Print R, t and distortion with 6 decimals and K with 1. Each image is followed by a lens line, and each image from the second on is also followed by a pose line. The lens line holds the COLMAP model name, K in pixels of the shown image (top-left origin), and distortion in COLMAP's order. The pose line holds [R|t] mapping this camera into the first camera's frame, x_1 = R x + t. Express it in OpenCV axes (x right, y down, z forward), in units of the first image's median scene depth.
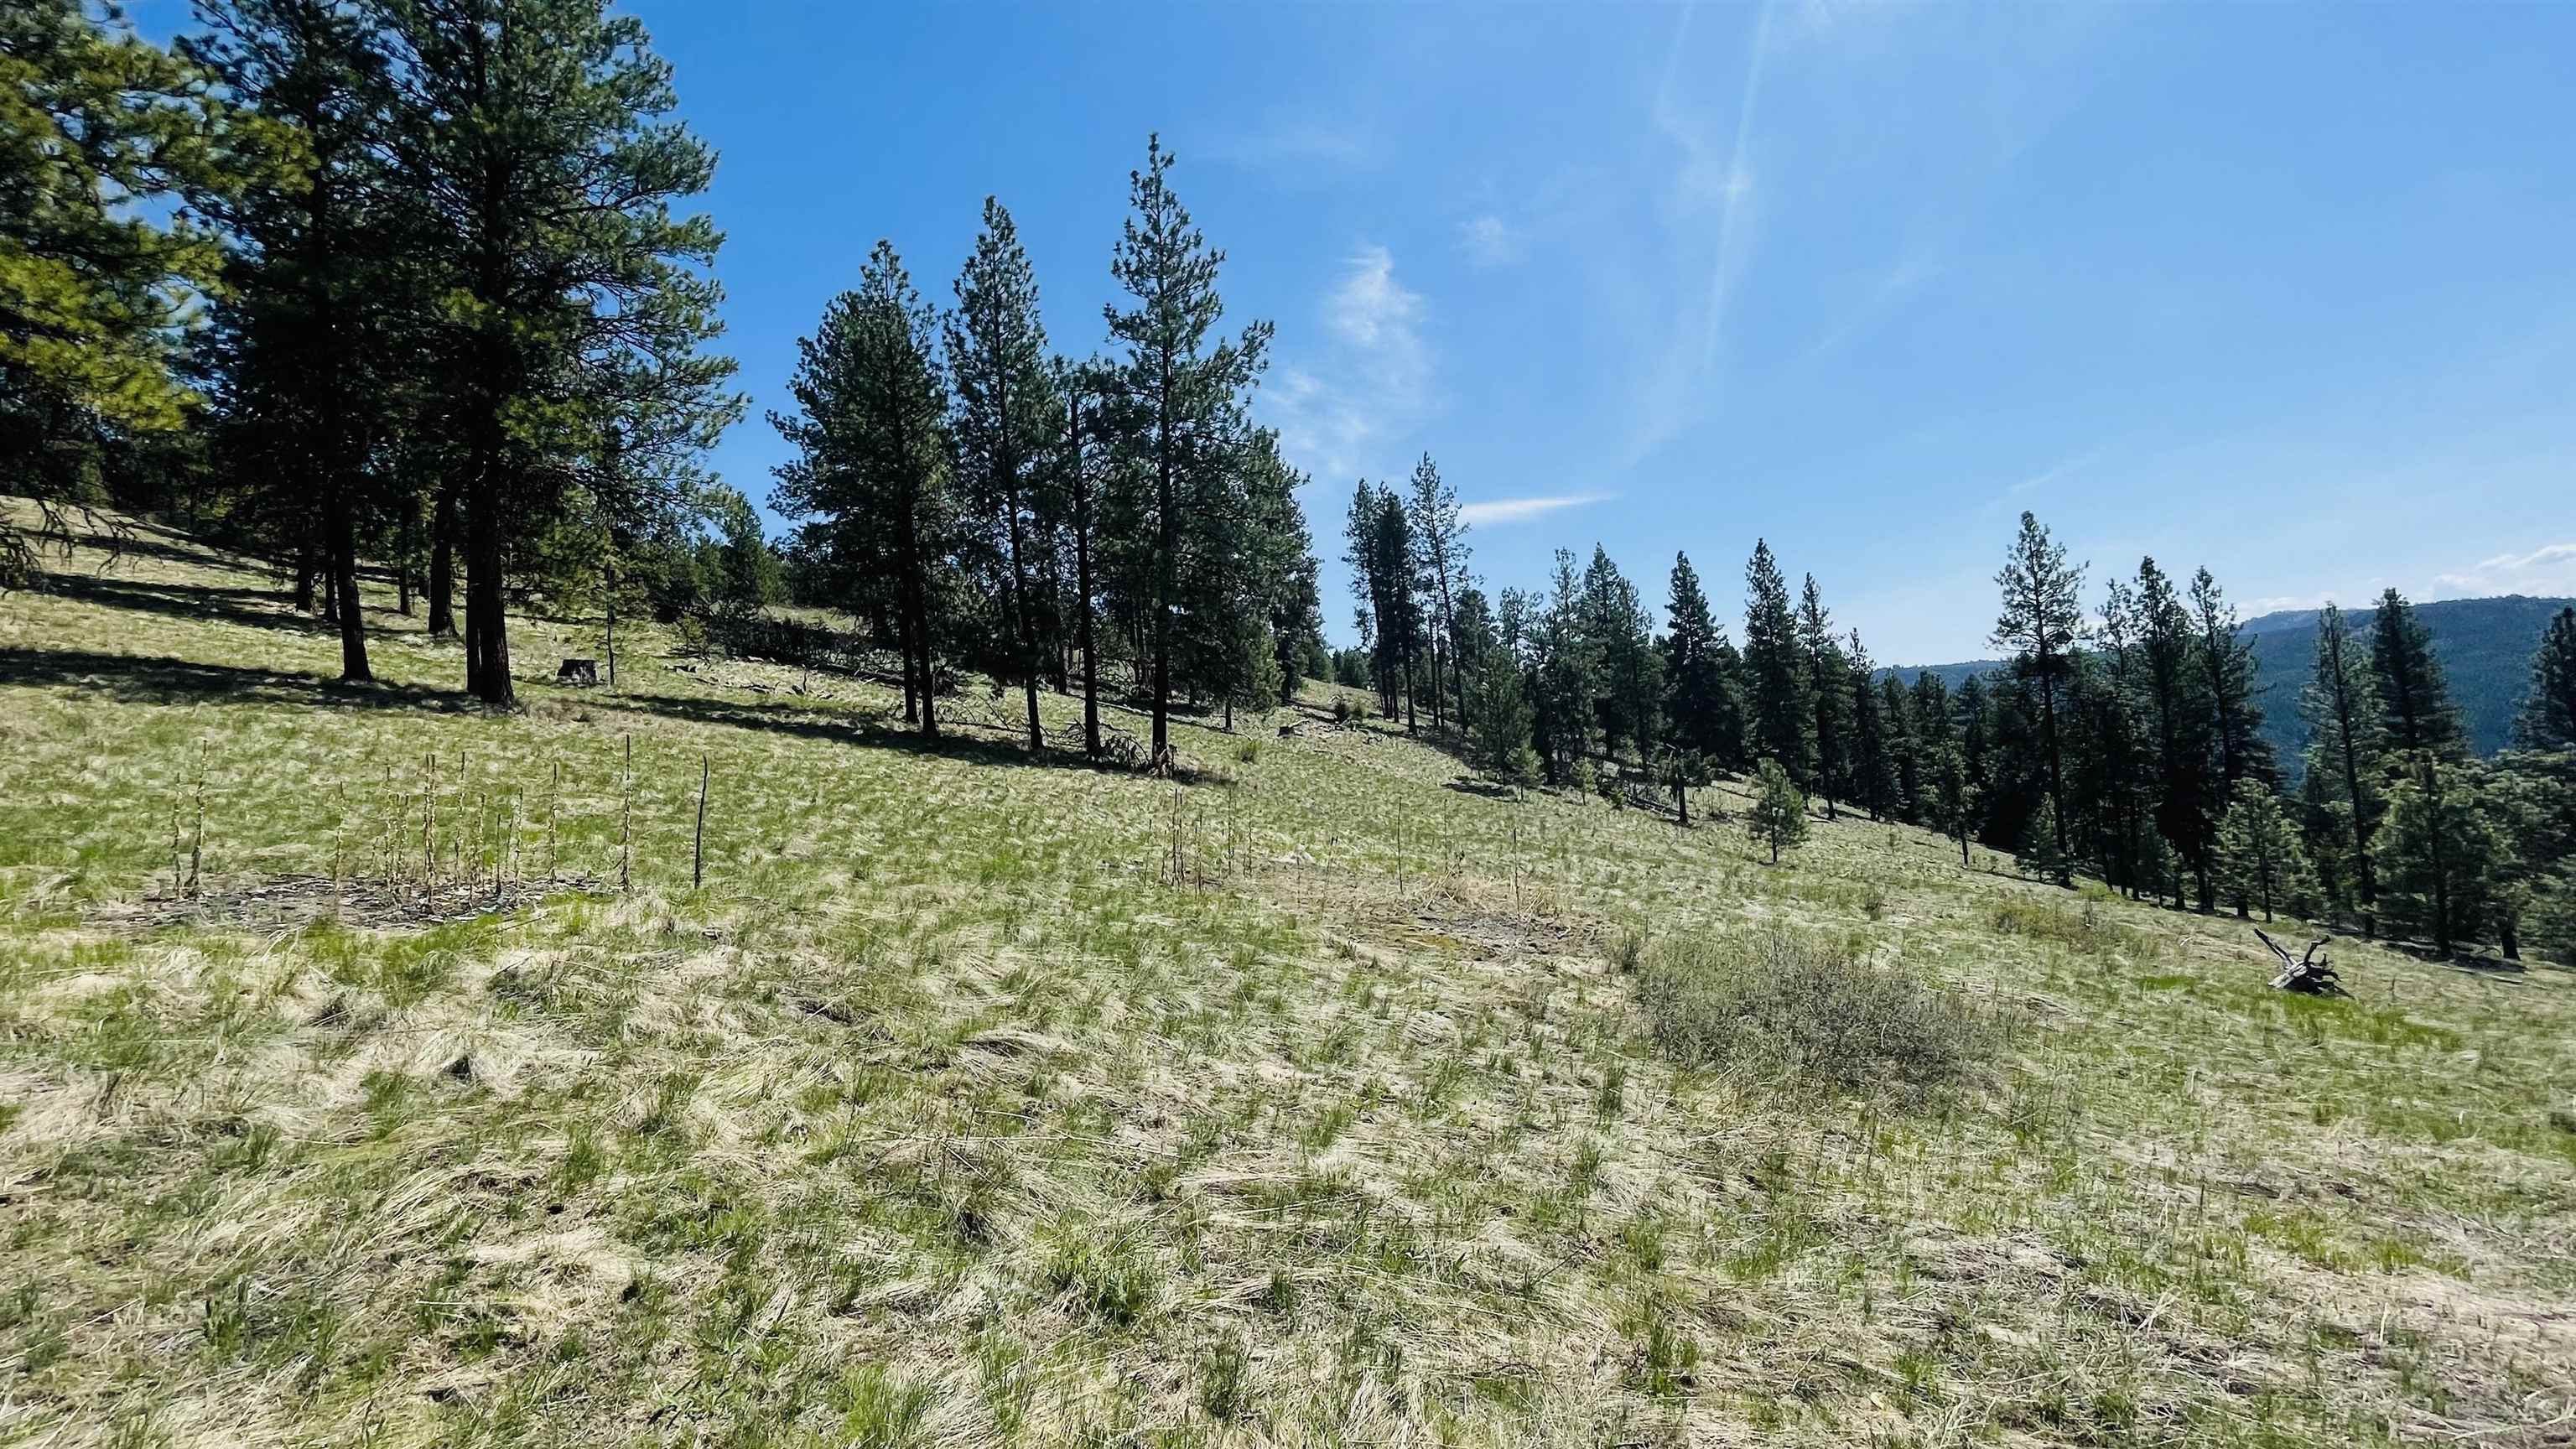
lens RADIAL K [[1051.3, 0, 1284.3], [0, 1051.3, 712.8], [0, 0, 1]] dist [-0.001915, 0.001211]
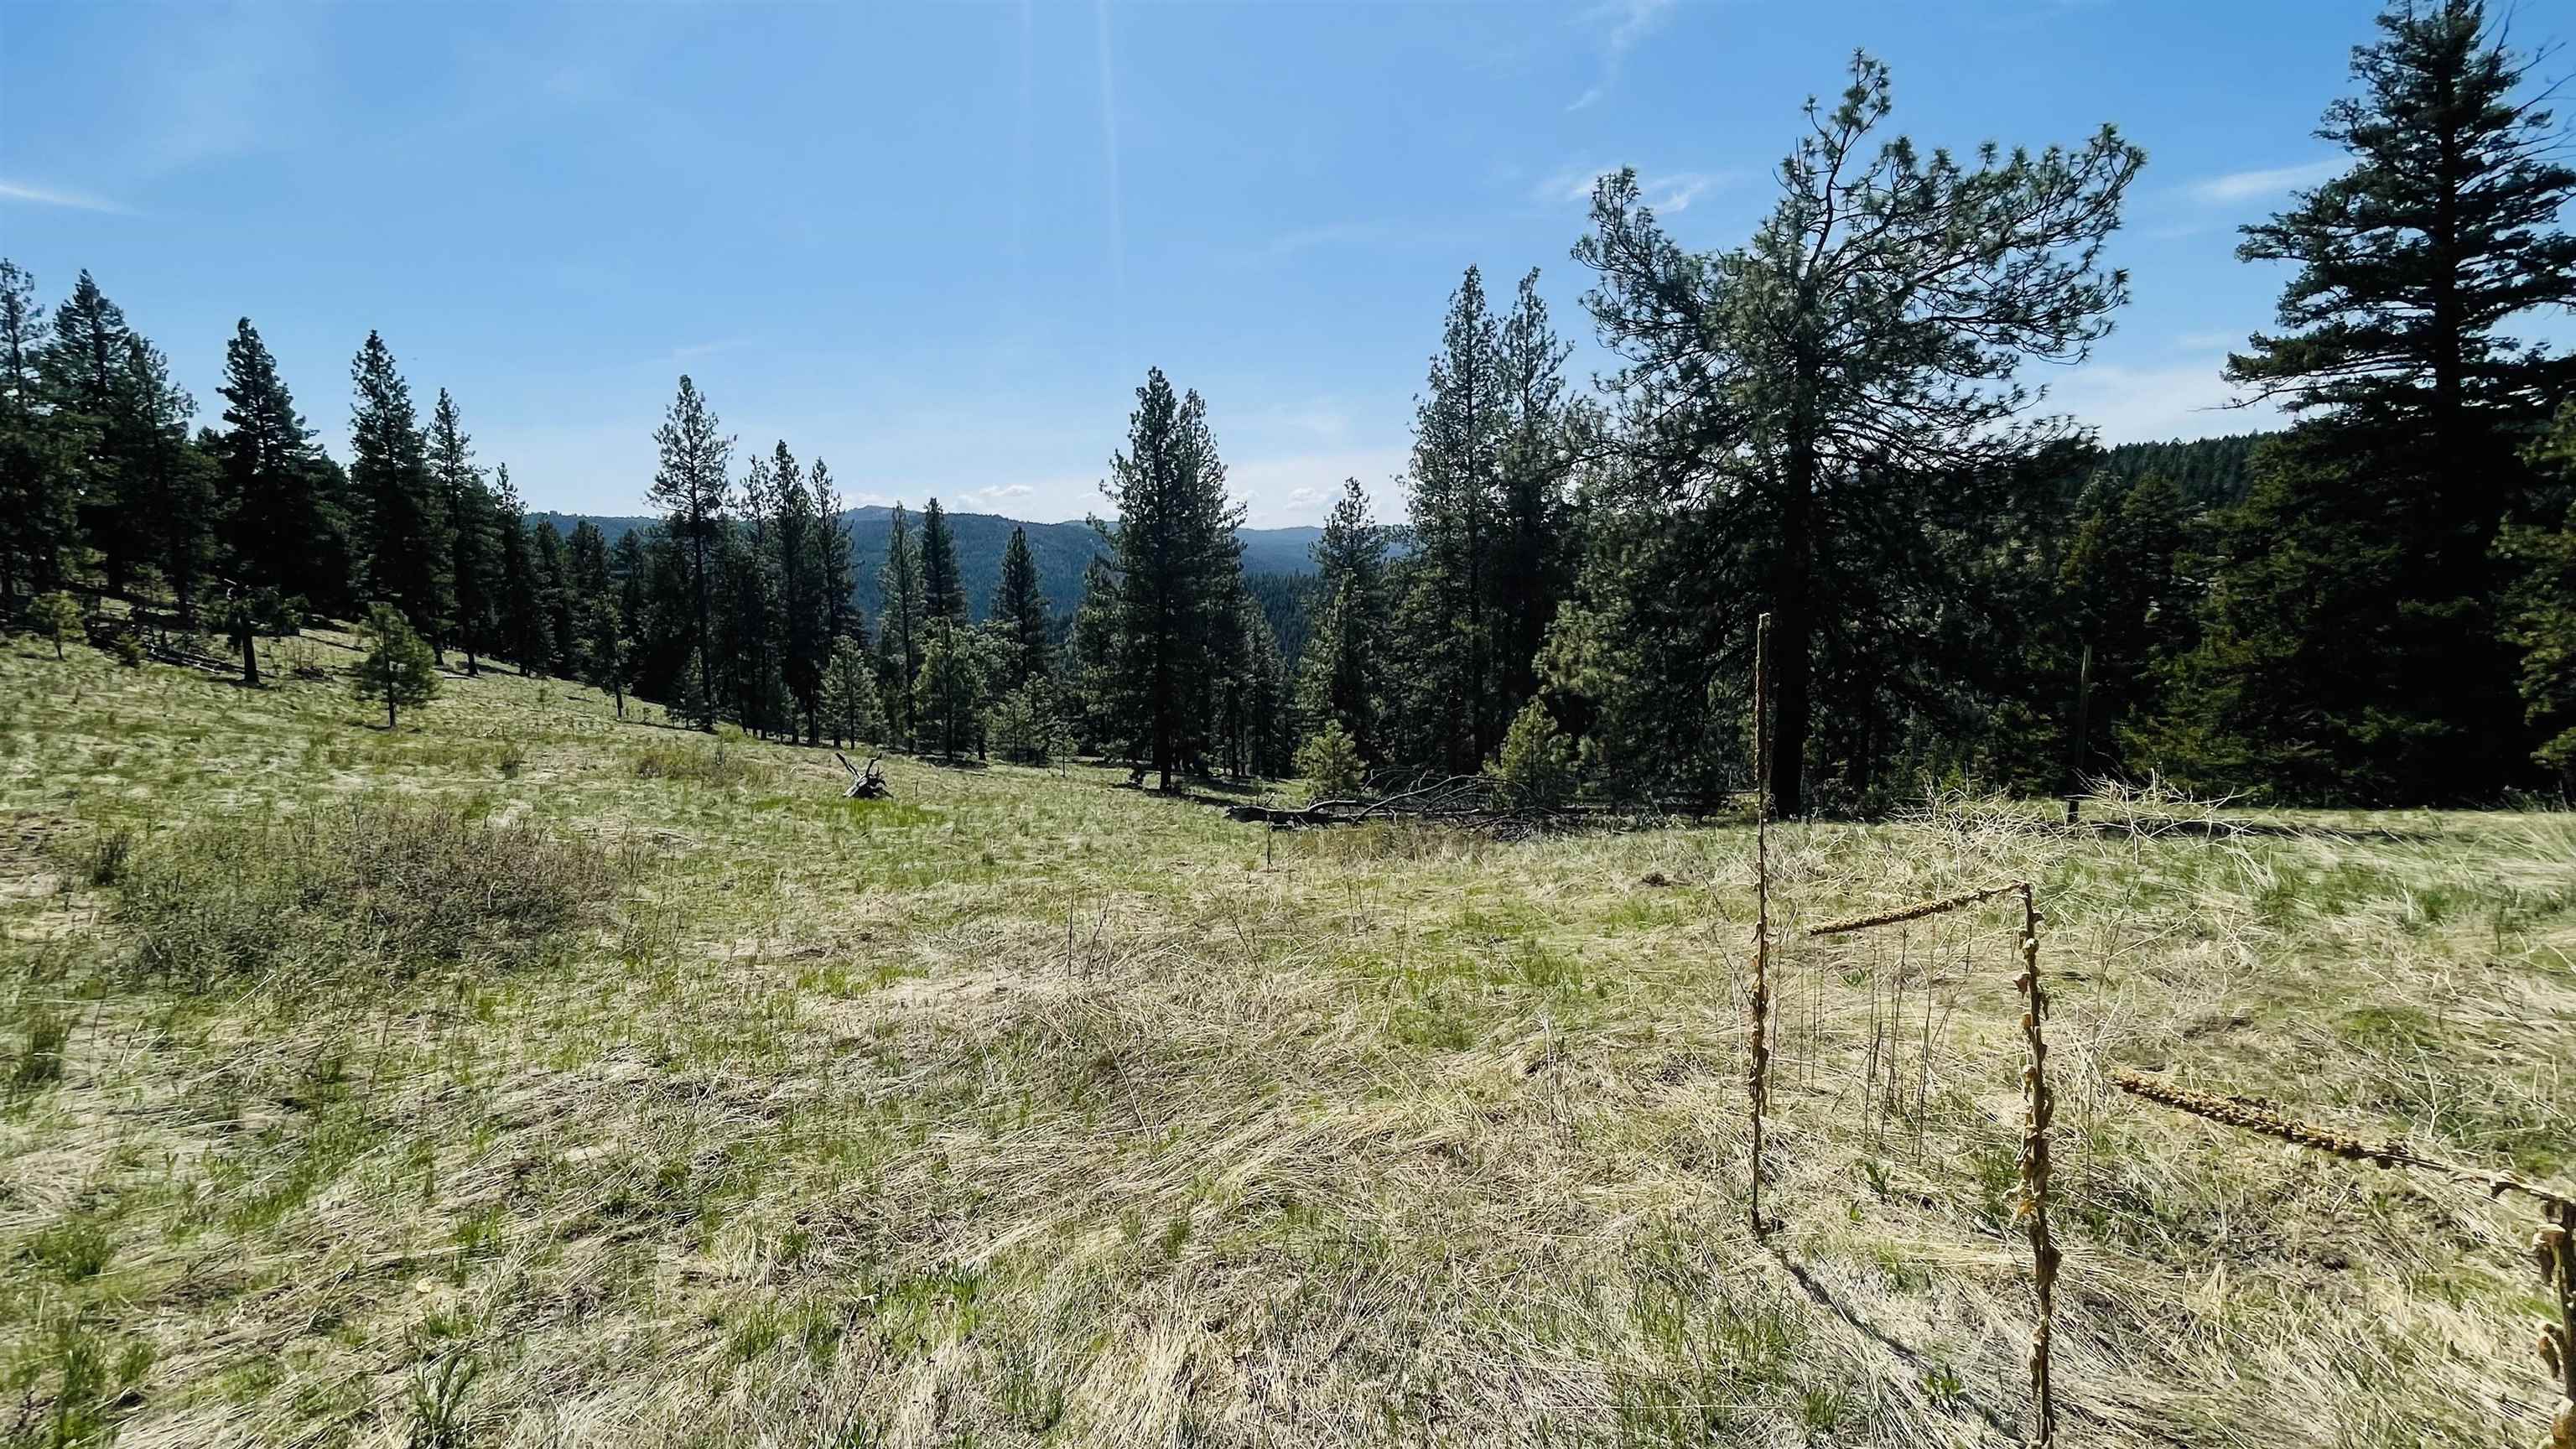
lens RADIAL K [[1051.3, 0, 1285.4], [0, 1051.3, 712.2], [0, 0, 1]] dist [-0.001915, 0.001211]
pose [[0.421809, -0.048973, 0.905361, 0.011442], [-0.075622, 0.993161, 0.088954, 0.003687], [-0.903525, -0.105987, 0.415221, 0.000645]]
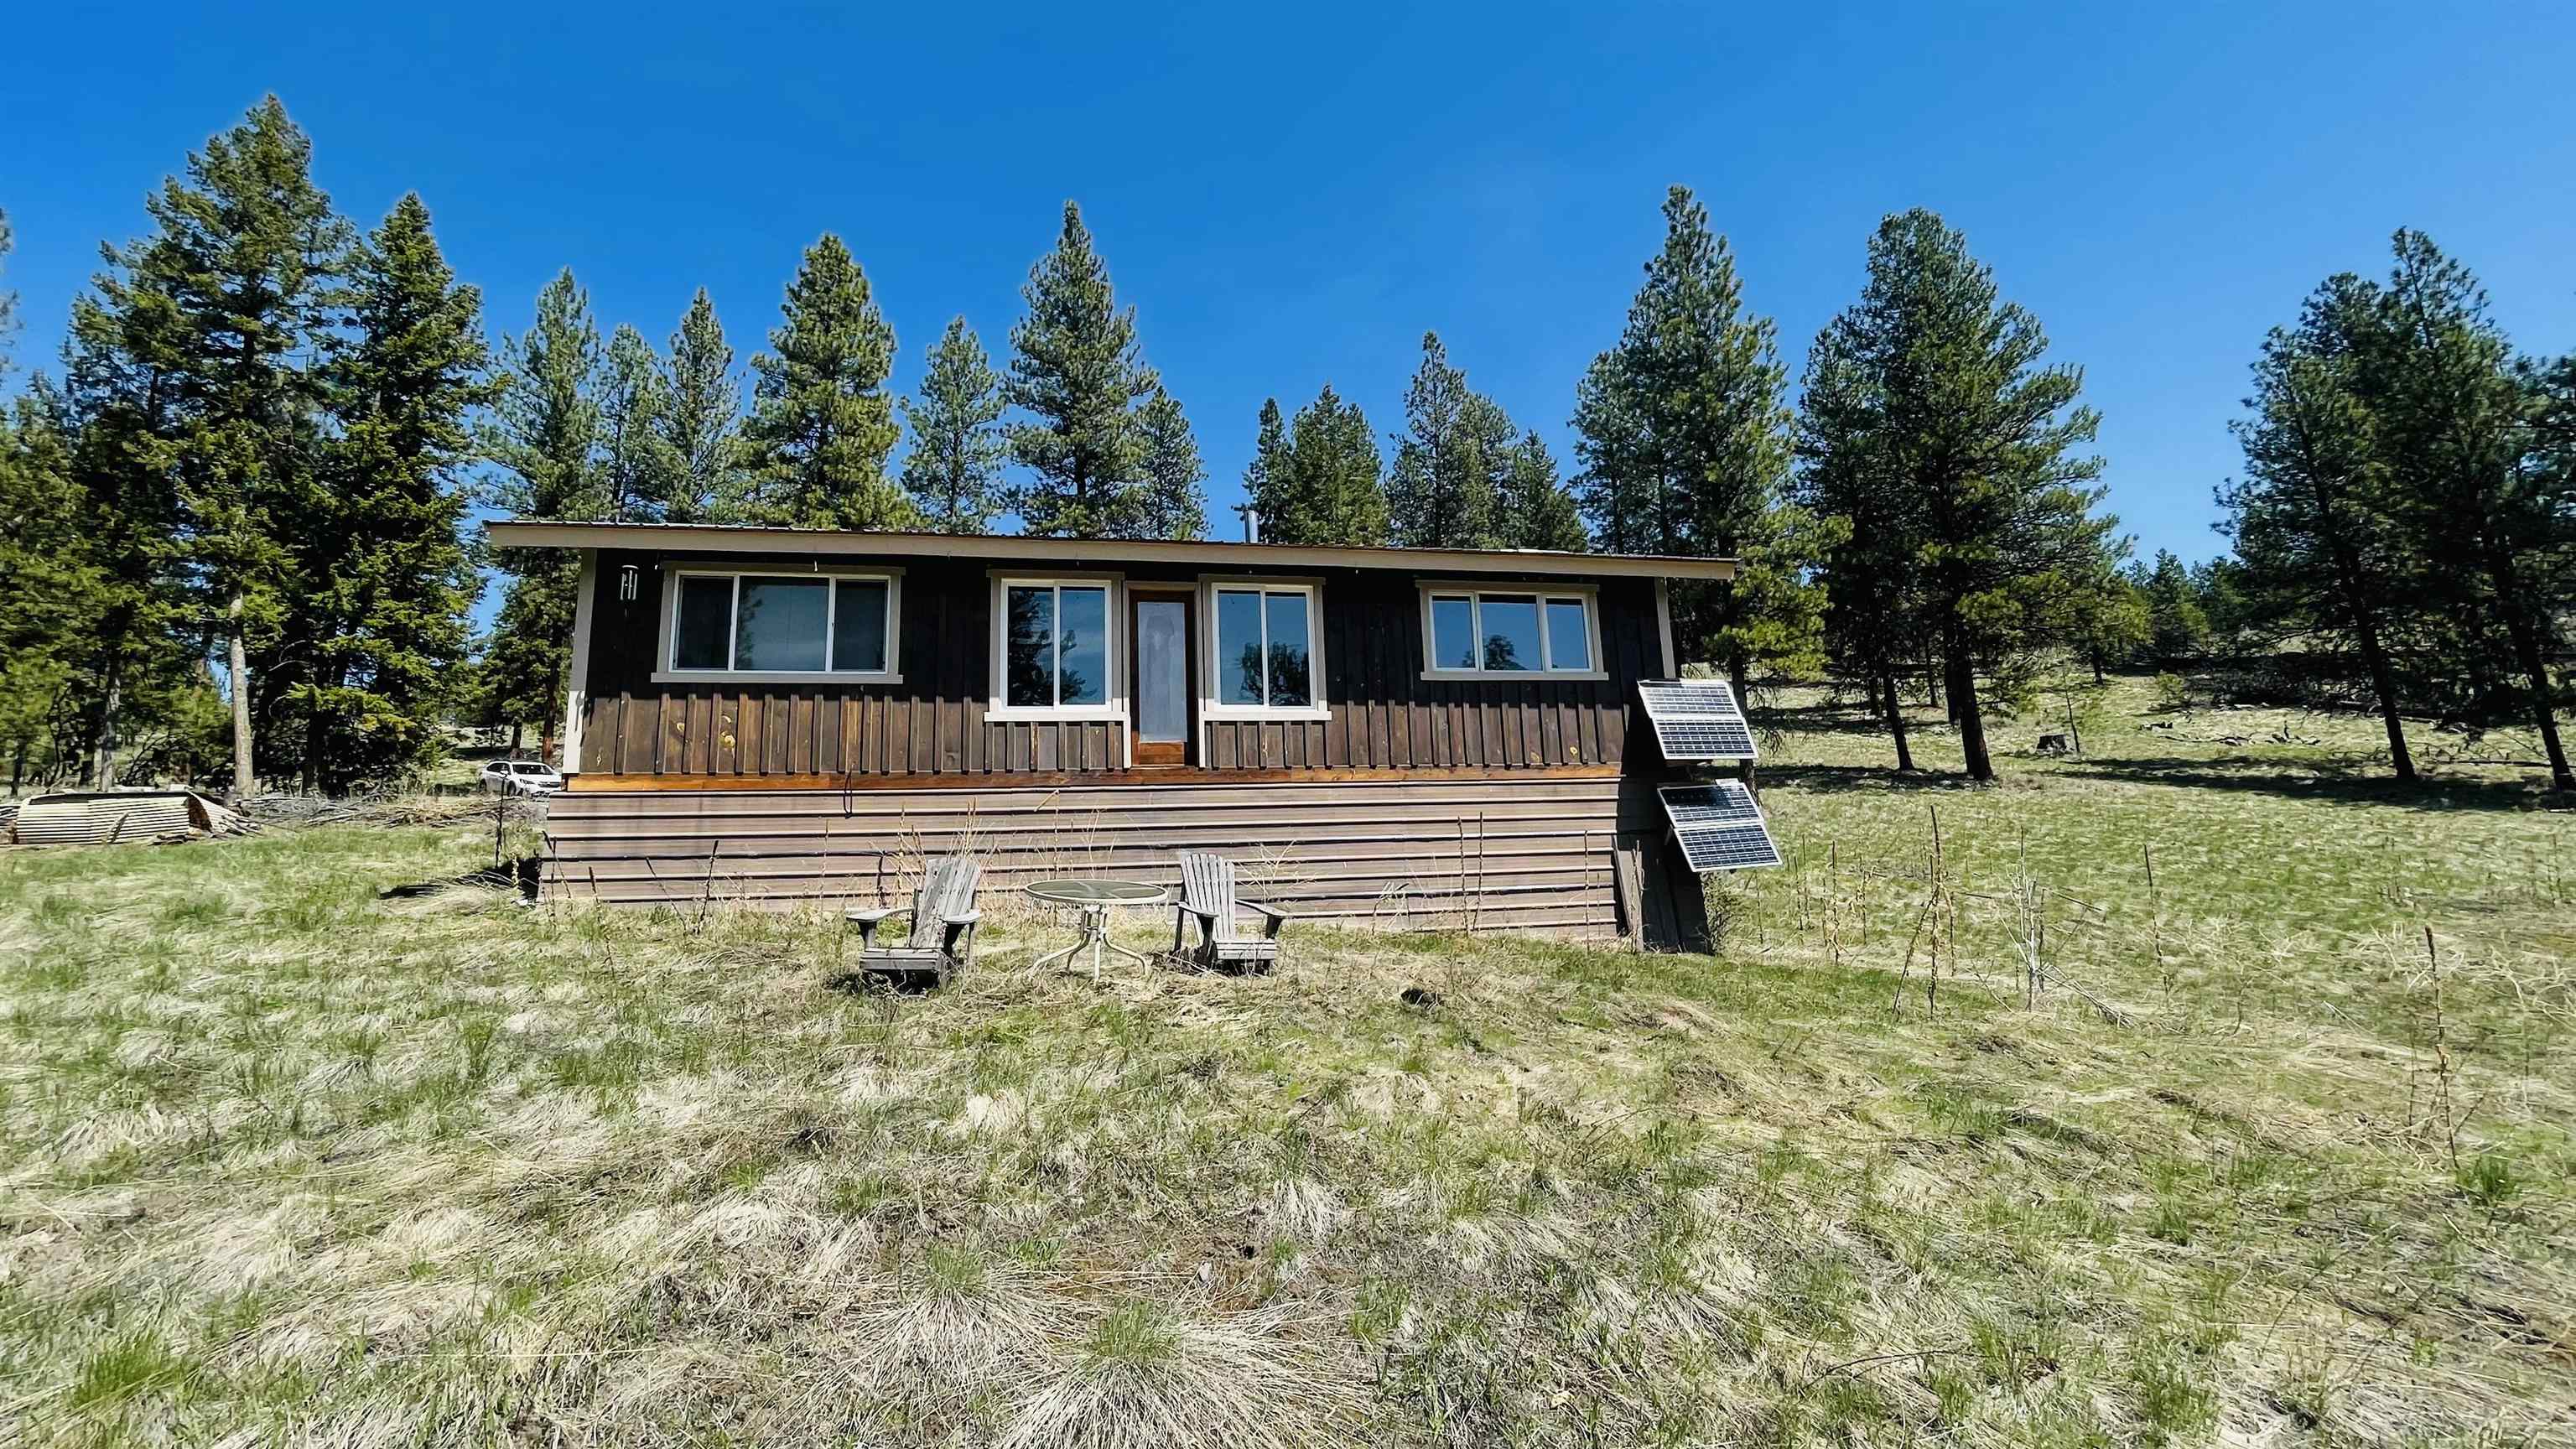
lens RADIAL K [[1051.3, 0, 1280.4], [0, 1051.3, 696.2], [0, 0, 1]] dist [-0.001915, 0.001211]
pose [[0.293627, -0.120234, -0.948329, 0.441122], [0.068953, 0.992138, -0.104439, -0.040201], [0.953430, -0.034724, 0.299609, -0.465404]]
